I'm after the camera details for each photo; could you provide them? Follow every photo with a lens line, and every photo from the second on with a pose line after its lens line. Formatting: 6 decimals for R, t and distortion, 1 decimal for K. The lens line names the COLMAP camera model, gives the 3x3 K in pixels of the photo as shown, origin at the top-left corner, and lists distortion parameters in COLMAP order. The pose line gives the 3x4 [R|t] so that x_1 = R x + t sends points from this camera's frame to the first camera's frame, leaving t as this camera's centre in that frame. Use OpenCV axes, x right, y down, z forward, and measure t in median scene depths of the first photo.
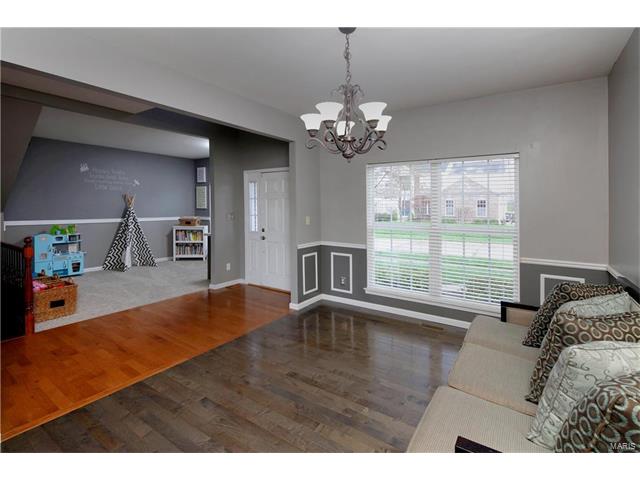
lens RADIAL K [[310.6, 0, 319.8], [0, 310.6, 239.7], [0, 0, 1]] dist [0.023328, 0.000091]
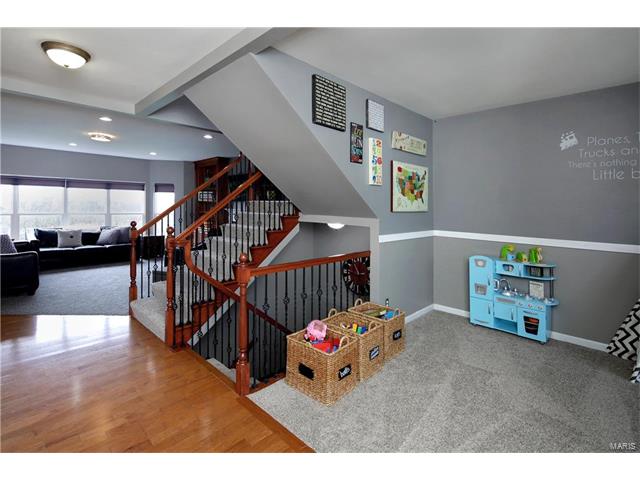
lens RADIAL K [[310.6, 0, 319.9], [0, 310.6, 239.0], [0, 0, 1]] dist [0.023328, 0.000091]
pose [[-0.182064, 0.098203, -0.978371, -0.206228], [-0.129846, 0.983886, 0.122919, -0.079699], [0.974676, 0.149416, -0.166379, 0.742389]]
